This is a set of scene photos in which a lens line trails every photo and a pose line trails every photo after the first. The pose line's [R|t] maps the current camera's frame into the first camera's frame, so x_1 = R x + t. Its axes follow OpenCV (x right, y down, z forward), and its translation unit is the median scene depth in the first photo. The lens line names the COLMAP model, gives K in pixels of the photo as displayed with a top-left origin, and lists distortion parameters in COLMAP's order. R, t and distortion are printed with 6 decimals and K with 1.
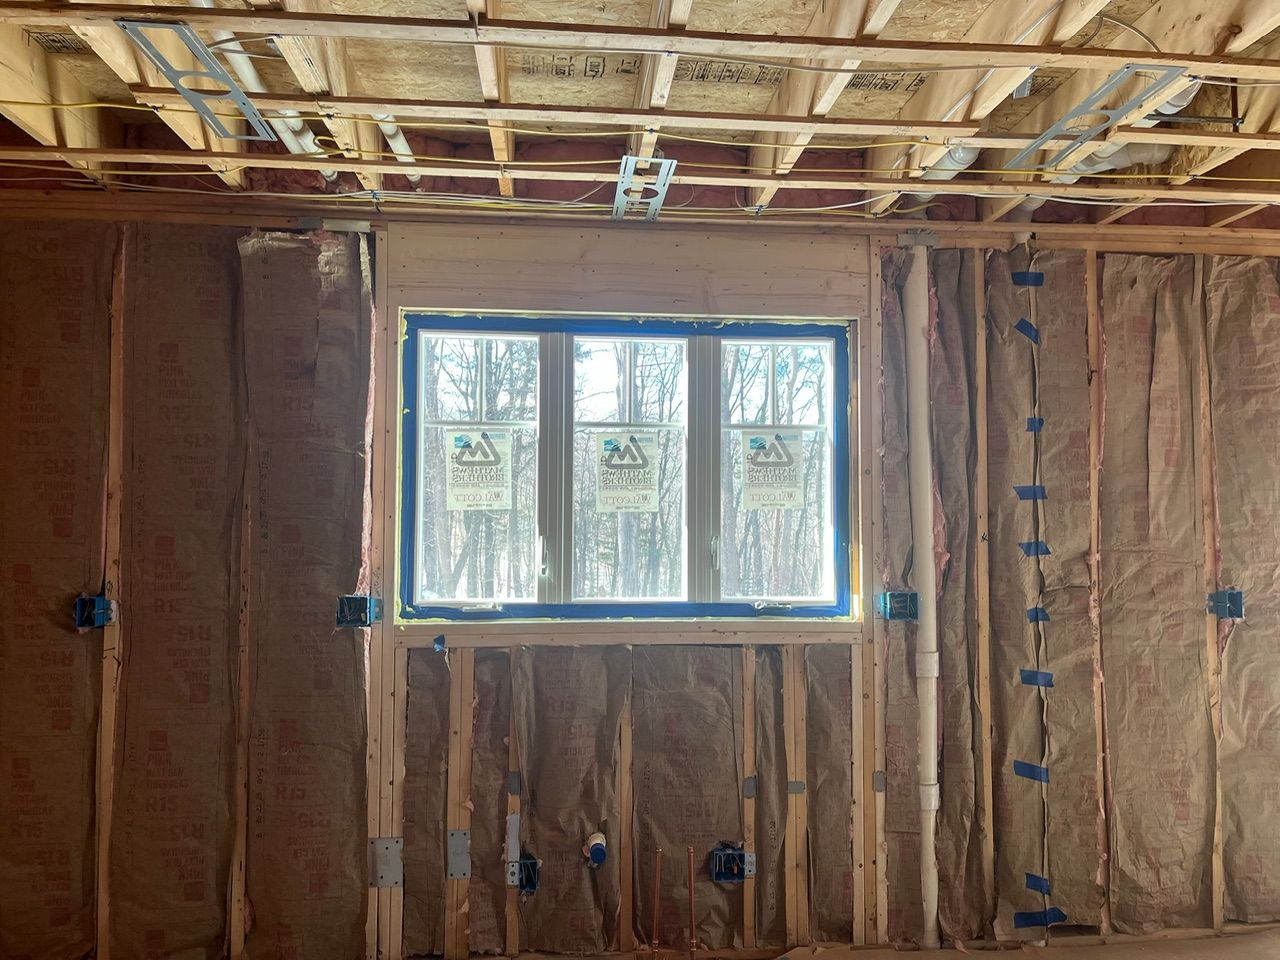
lens RADIAL K [[963.7, 0, 637.8], [0, 963.7, 489.1], [0, 0, 1]] dist [0.052345, -0.007925]
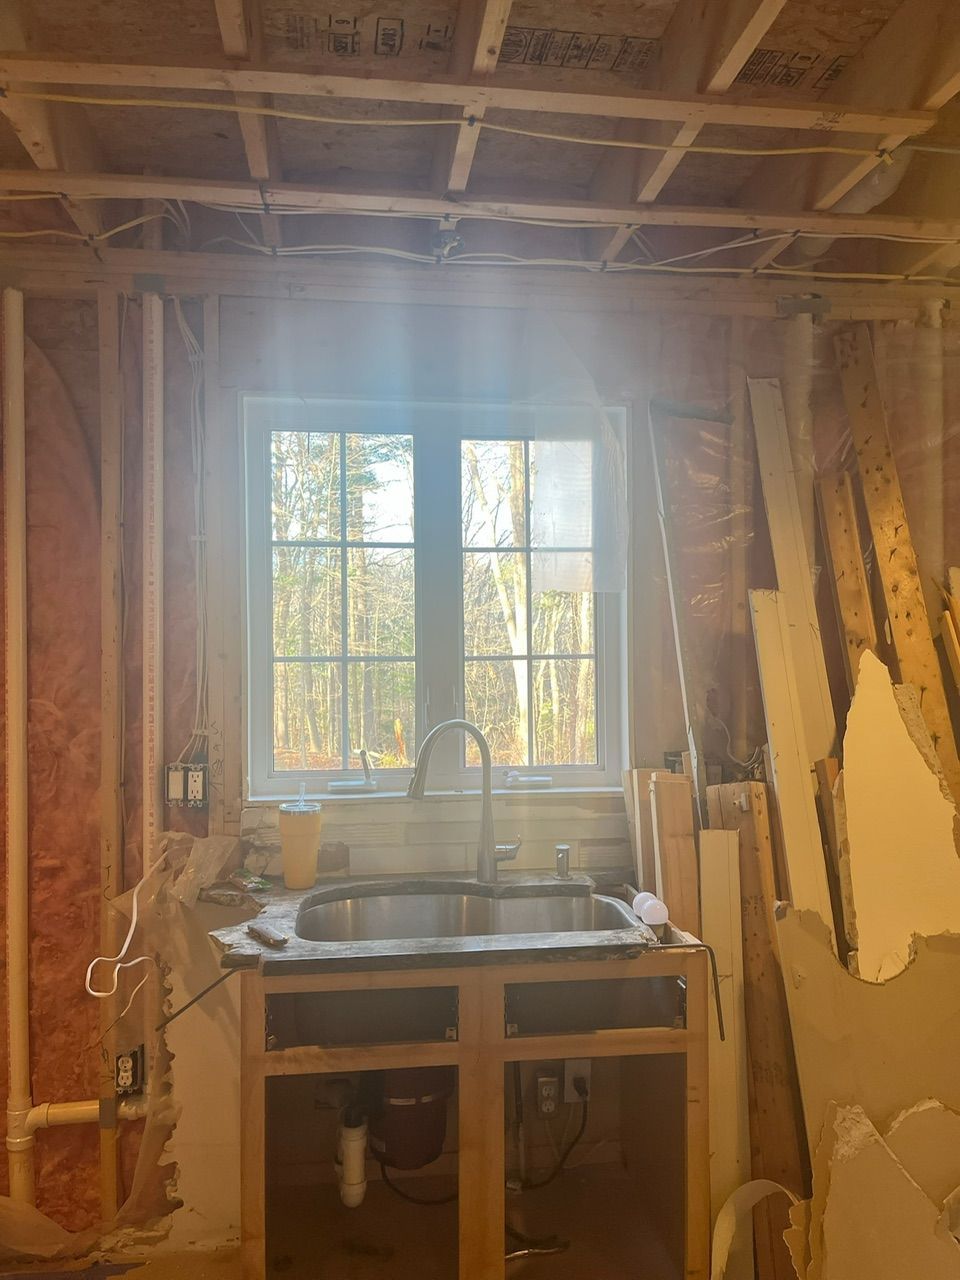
lens RADIAL K [[963.7, 0, 474.1], [0, 963.7, 635.3], [0, 0, 1]] dist [0.052345, -0.007925]
pose [[0.998954, -0.008311, 0.044968, -0.017419], [0.007529, 0.999818, 0.017523, -0.010820], [-0.045105, -0.017166, 0.998835, 0.268570]]
